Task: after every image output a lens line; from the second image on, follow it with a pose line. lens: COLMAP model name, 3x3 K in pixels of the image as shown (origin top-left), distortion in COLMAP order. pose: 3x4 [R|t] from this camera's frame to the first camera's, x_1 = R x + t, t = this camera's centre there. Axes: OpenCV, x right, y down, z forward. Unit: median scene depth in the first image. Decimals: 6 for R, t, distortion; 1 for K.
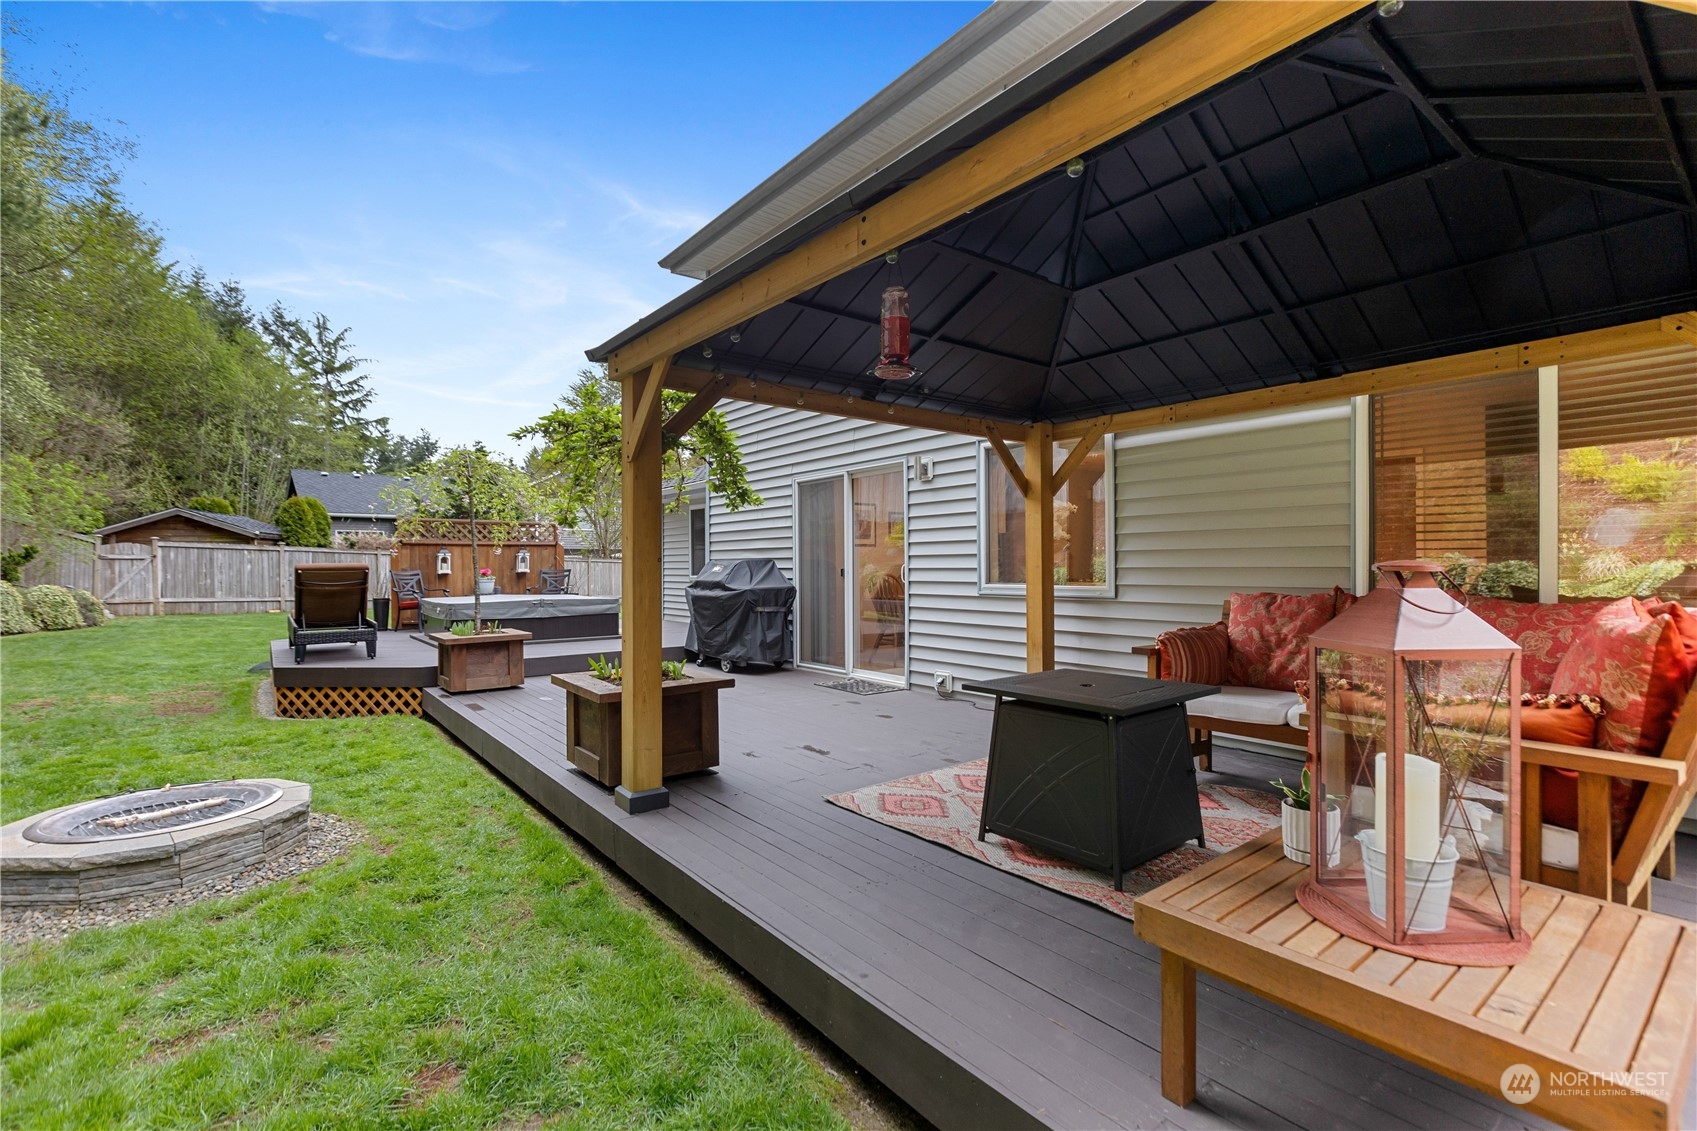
lens RADIAL K [[768.9, 0, 851.7], [0, 768.9, 573.9], [0, 0, 1]] dist [0.002514, -0.000031]
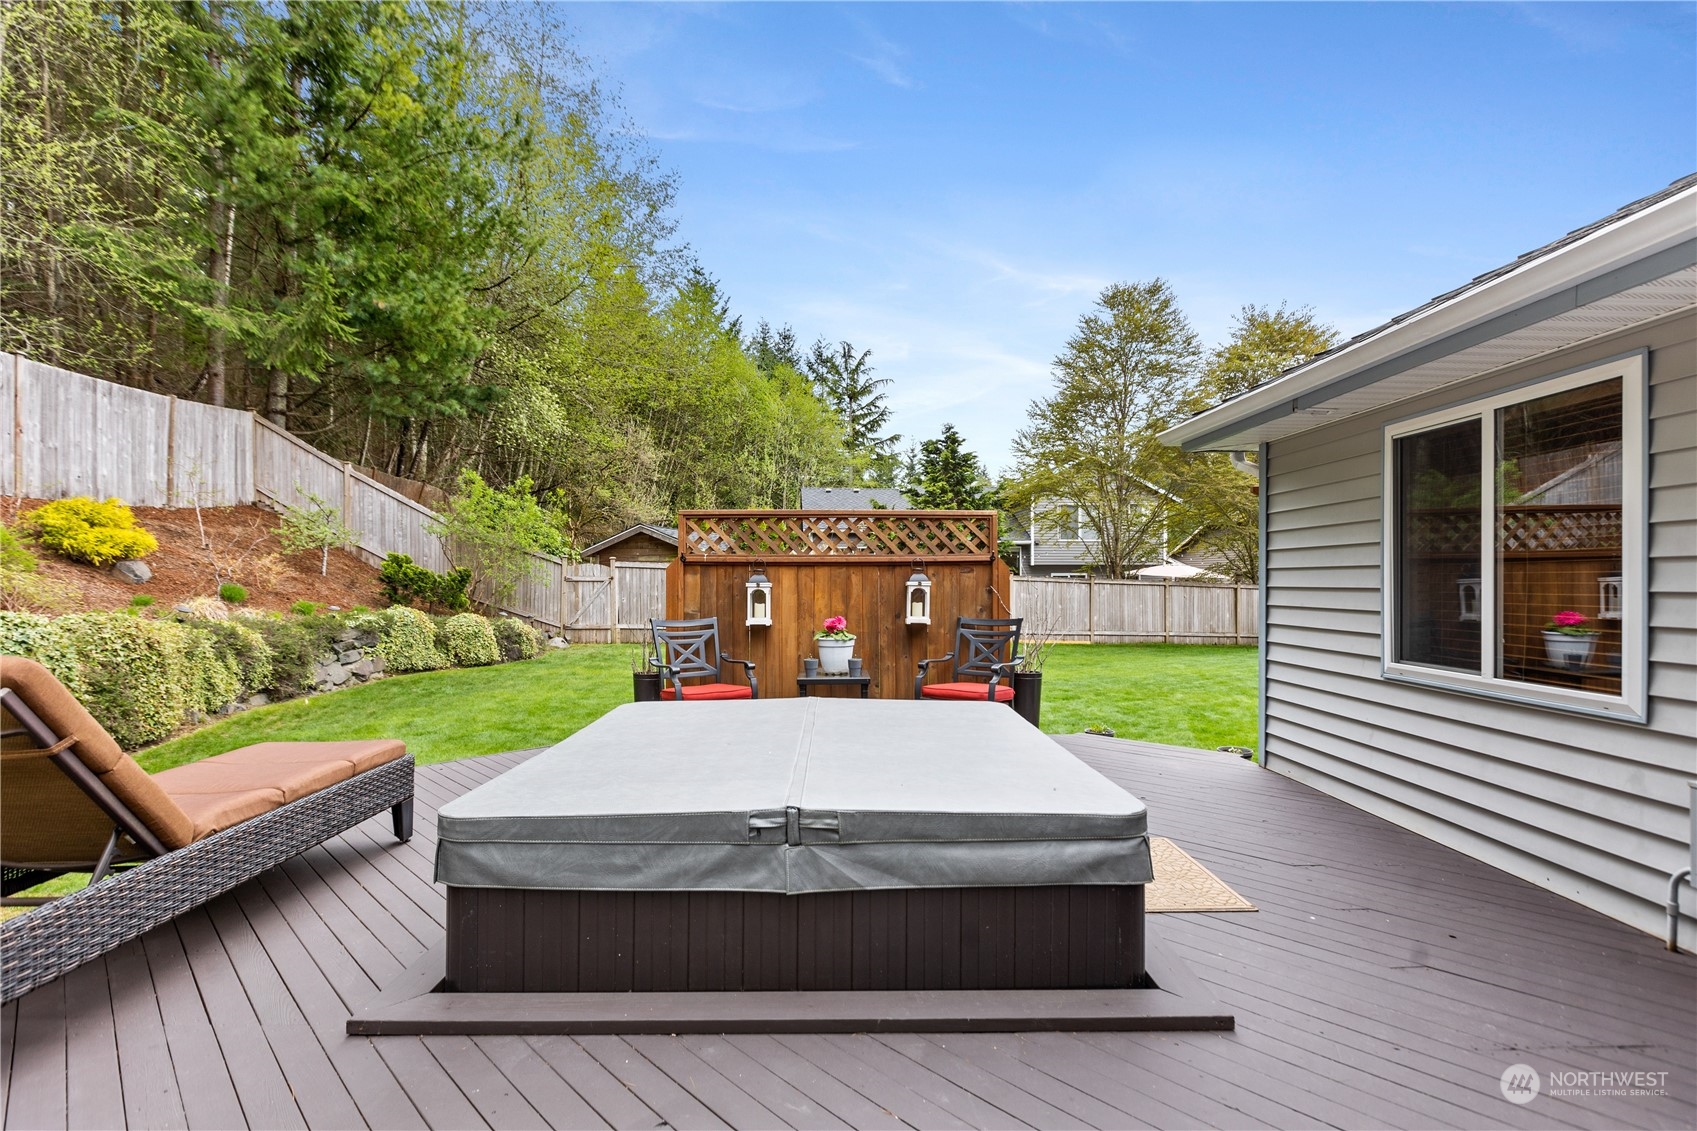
lens RADIAL K [[768.9, 0, 851.7], [0, 768.9, 573.9], [0, 0, 1]] dist [0.002514, -0.000031]
pose [[0.799681, -0.000086, -0.600424, -0.112587], [-0.011145, 0.999826, -0.014988, -0.014049], [0.600321, 0.018677, 0.799541, 0.365225]]
